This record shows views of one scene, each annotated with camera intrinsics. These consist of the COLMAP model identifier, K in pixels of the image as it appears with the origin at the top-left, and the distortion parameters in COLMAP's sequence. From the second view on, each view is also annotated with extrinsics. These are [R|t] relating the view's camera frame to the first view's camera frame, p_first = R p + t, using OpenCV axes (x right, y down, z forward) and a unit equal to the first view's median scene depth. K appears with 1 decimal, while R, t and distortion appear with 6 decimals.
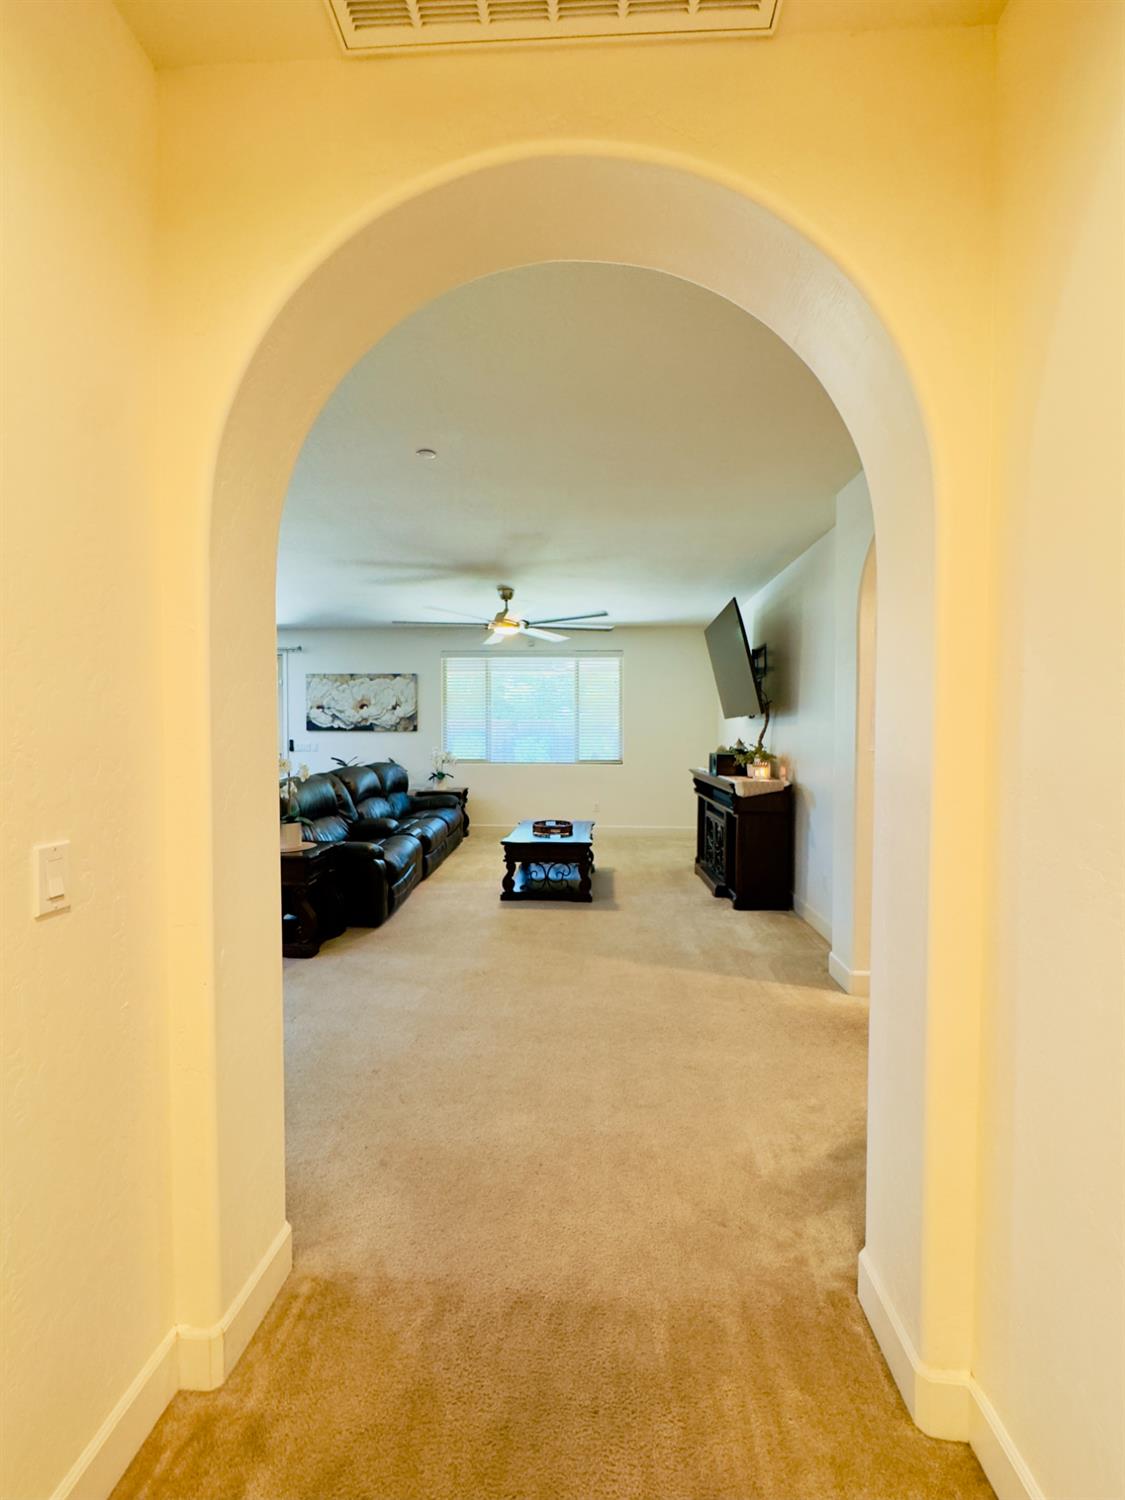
lens RADIAL K [[658.9, 0, 567.2], [0, 658.9, 745.5], [0, 0, 1]] dist [-0.000156, -0.000154]
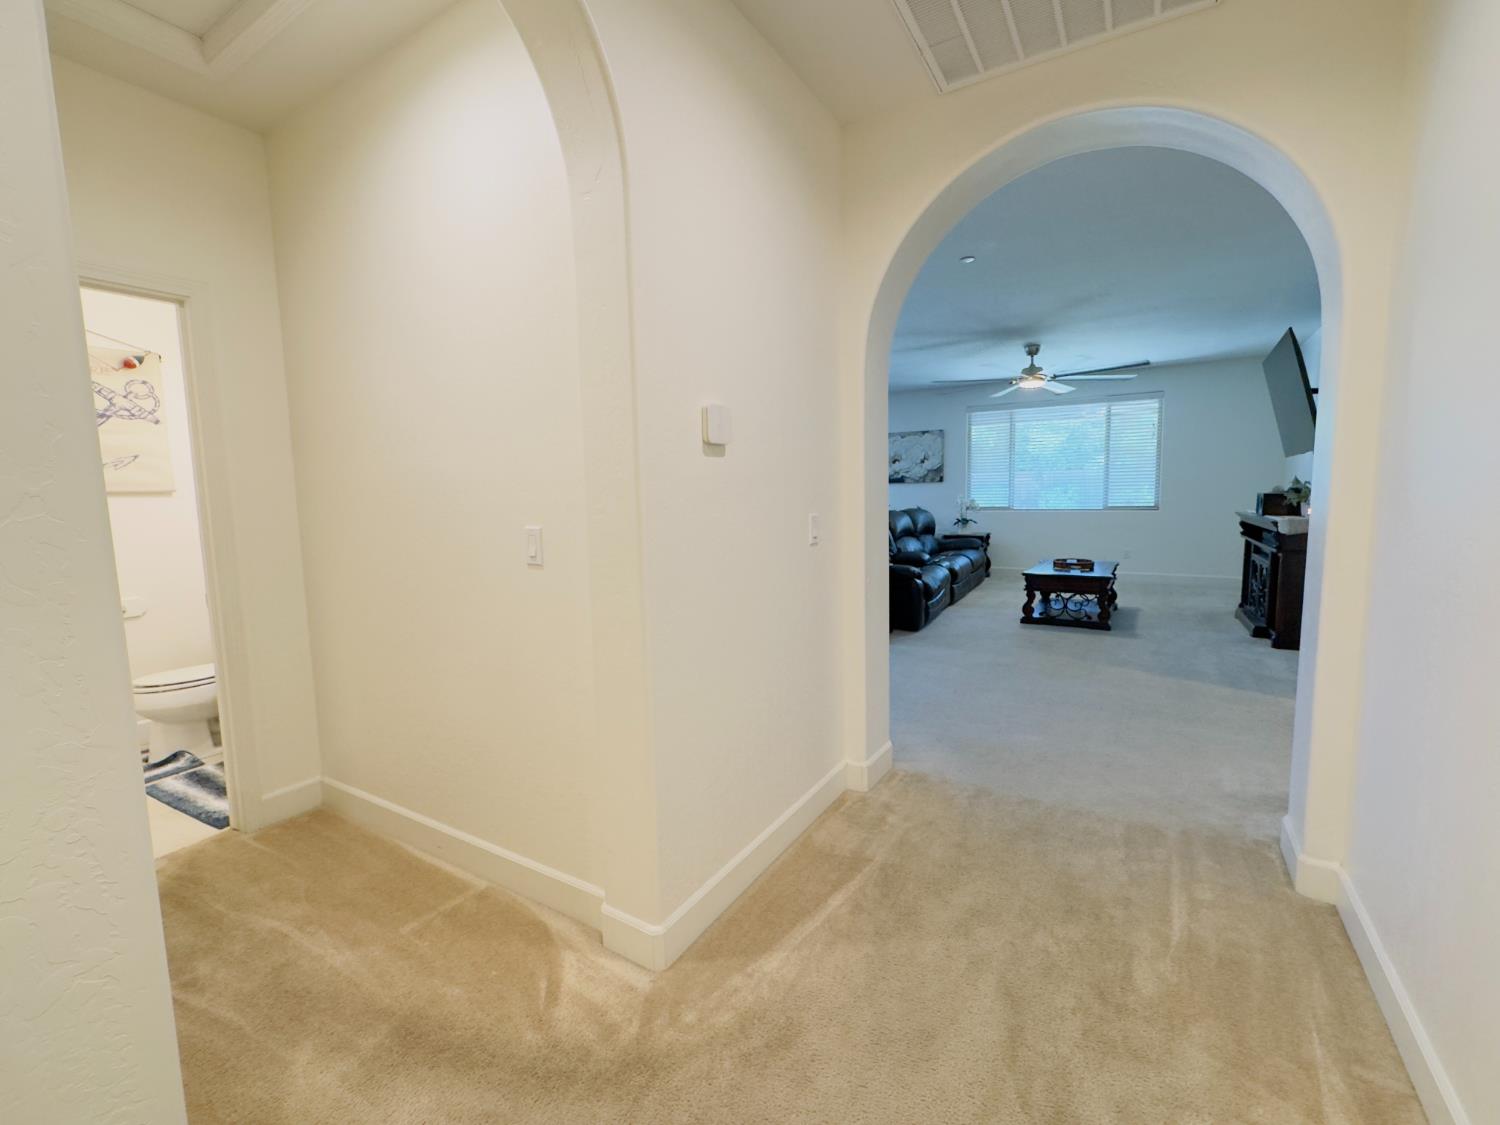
lens RADIAL K [[658.9, 0, 745.9], [0, 658.9, 559.9], [0, 0, 1]] dist [-0.000156, -0.000154]
pose [[0.877992, 0.028725, -0.477812, 0.022264], [0.012062, 0.996553, 0.082075, 0.020465], [0.478523, -0.077825, 0.874620, -0.206097]]
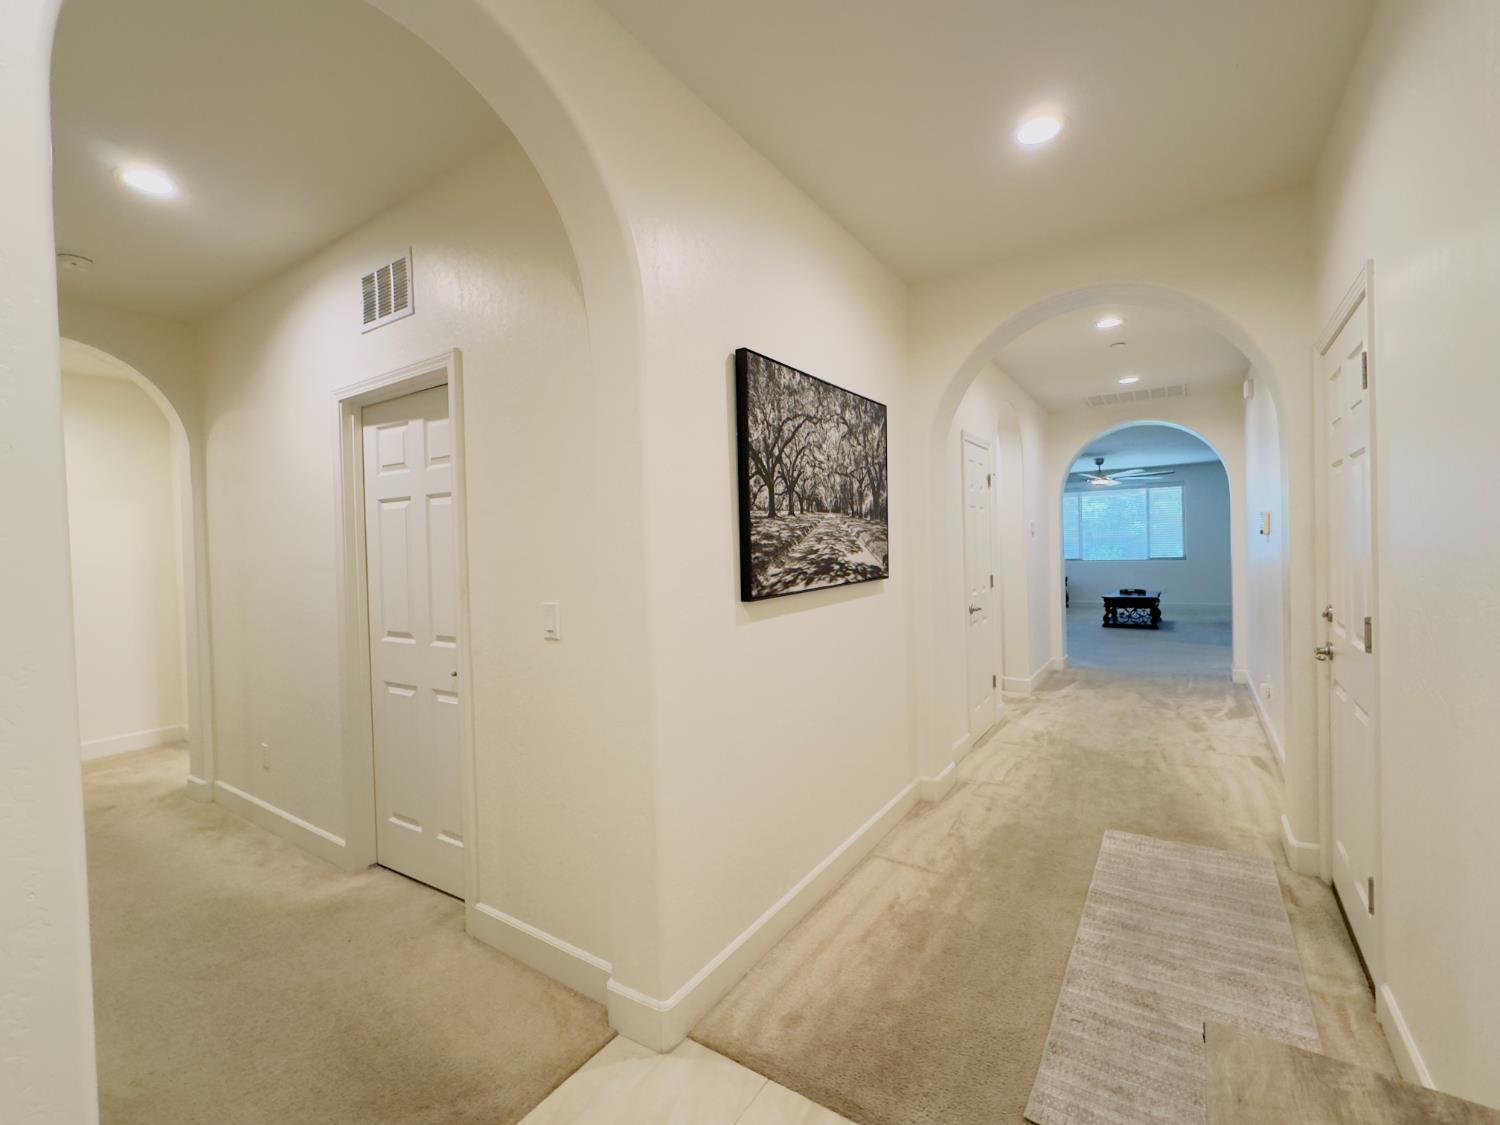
lens RADIAL K [[658.9, 0, 745.9], [0, 658.9, 559.9], [0, 0, 1]] dist [-0.000156, -0.000154]
pose [[0.858077, -0.018266, -0.513196, -0.003585], [0.016692, 0.999831, -0.007678, 0.032975], [0.513250, -0.001978, 0.858237, -1.027755]]
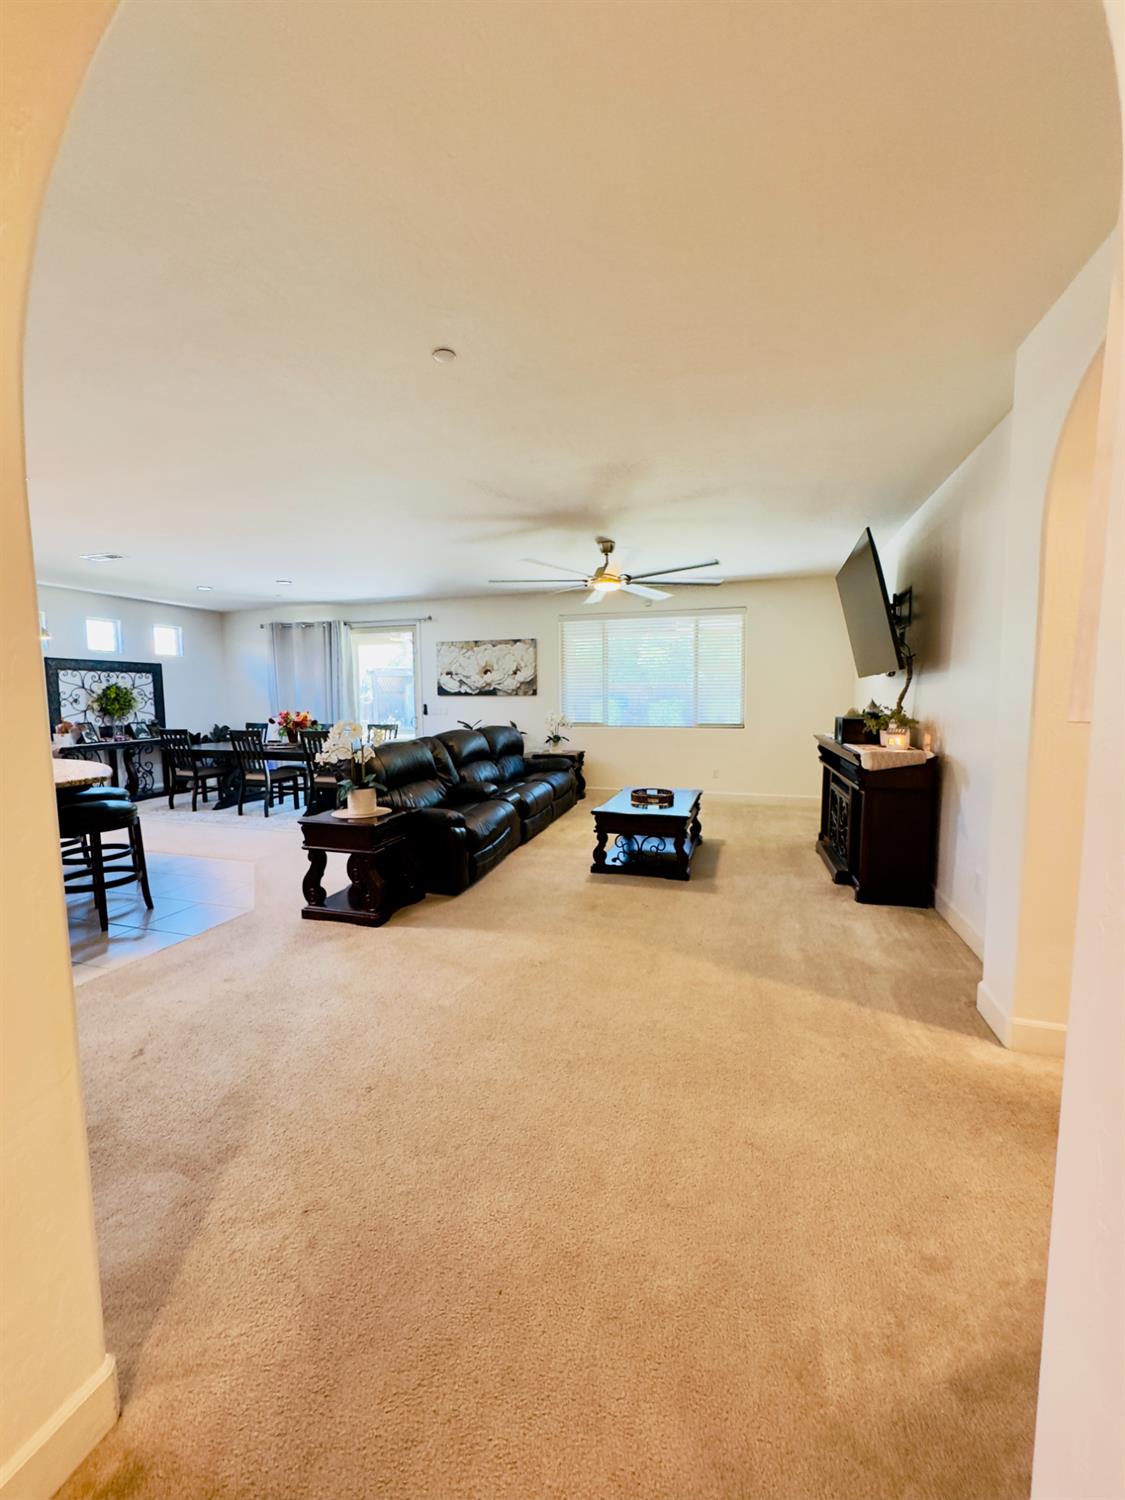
lens RADIAL K [[598.0, 0, 566.5], [0, 598.0, 748.7], [0, 0, 1]] dist [-0.002805, 0.000212]
pose [[0.970225, 0.013013, -0.241856, 0.062615], [0.003155, 0.997792, 0.066341, -0.000405], [0.242185, -0.065129, 0.968042, 0.147419]]
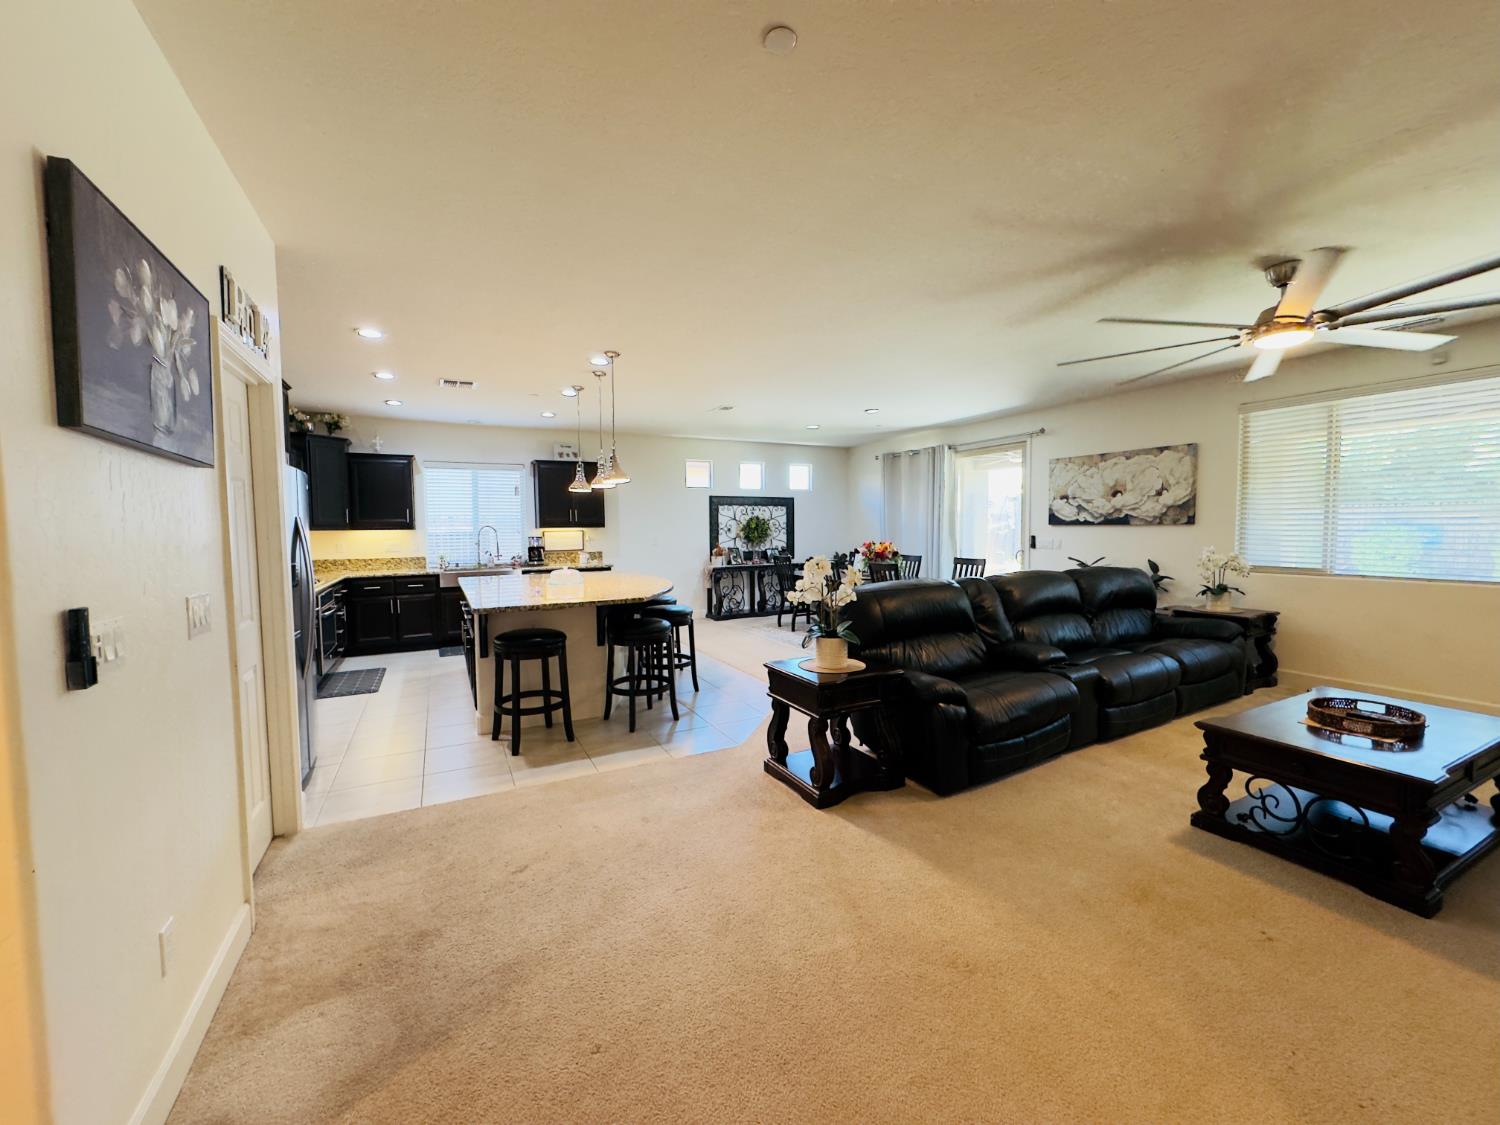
lens RADIAL K [[598.0, 0, 749.0], [0, 598.0, 560.2], [0, 0, 1]] dist [-0.002805, 0.000212]
pose [[0.505720, 0.041053, -0.861720, 0.121647], [-0.009900, 0.999078, 0.041787, -0.007643], [0.862641, -0.012602, 0.505660, 0.369114]]
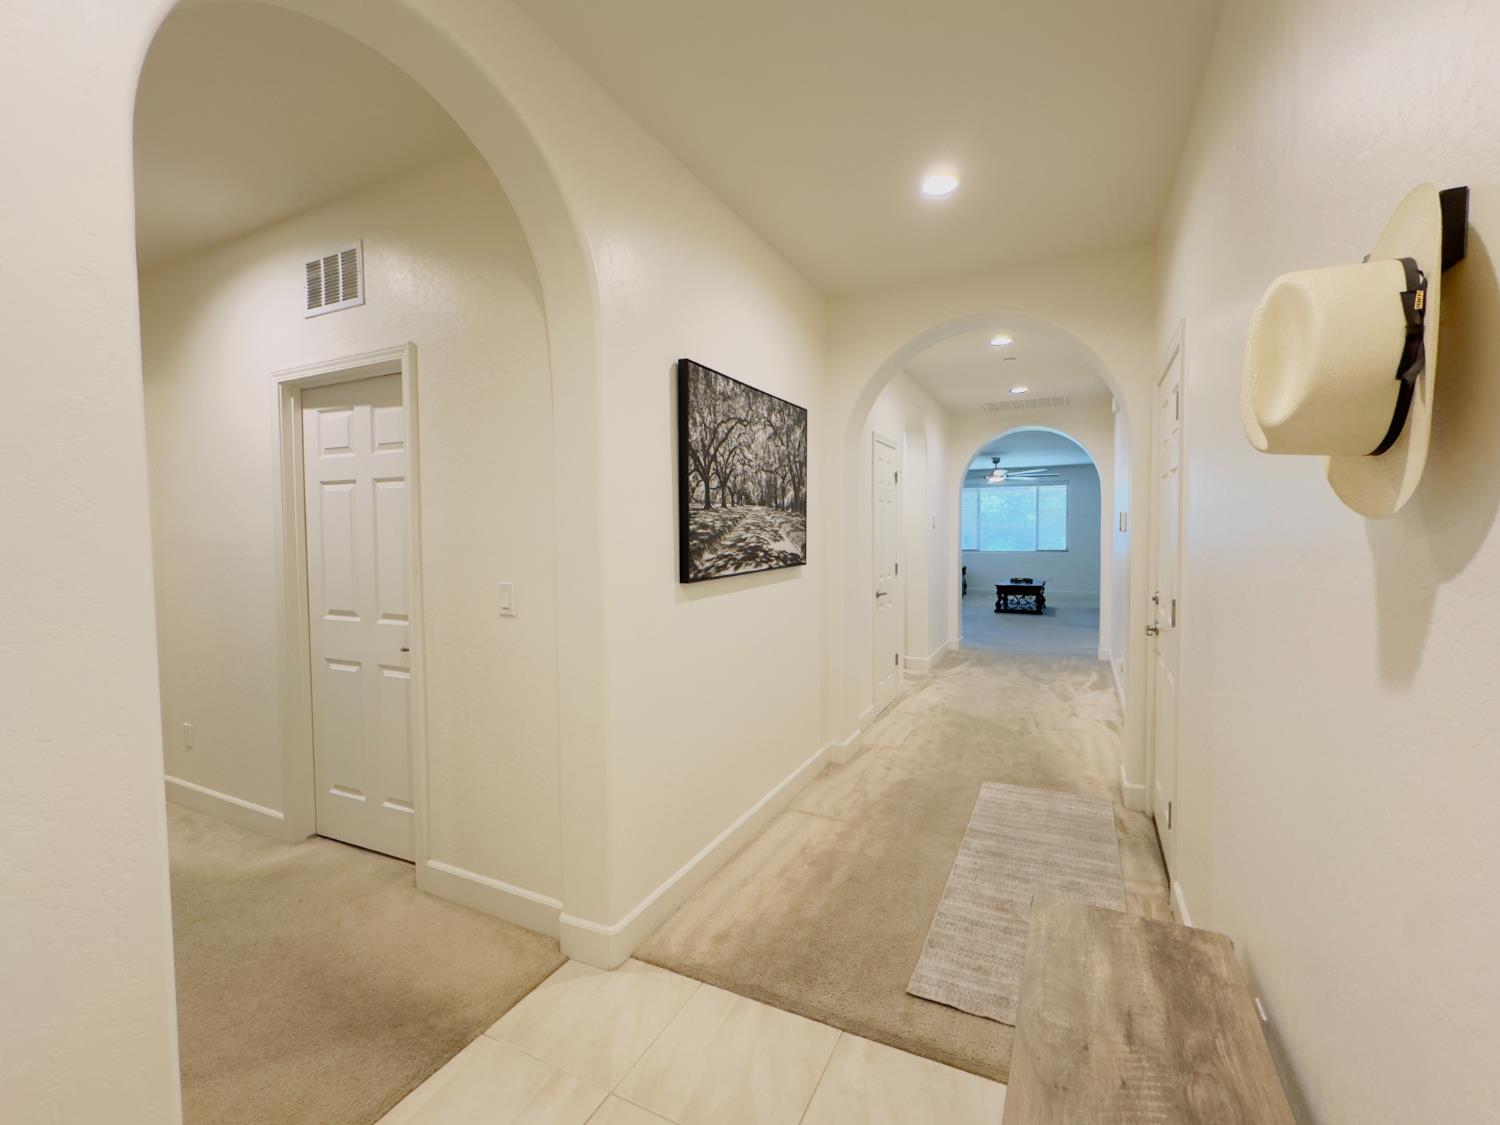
lens RADIAL K [[661.4, 0, 750.0], [0, 661.4, 562.5], [0, 0, 1]] dist [-0.000530, -0.000089]
pose [[0.918964, 0.006372, -0.394290, 0.010504], [0.001002, 0.999829, 0.018492, 0.032593], [0.394340, -0.017389, 0.918800, -1.079312]]
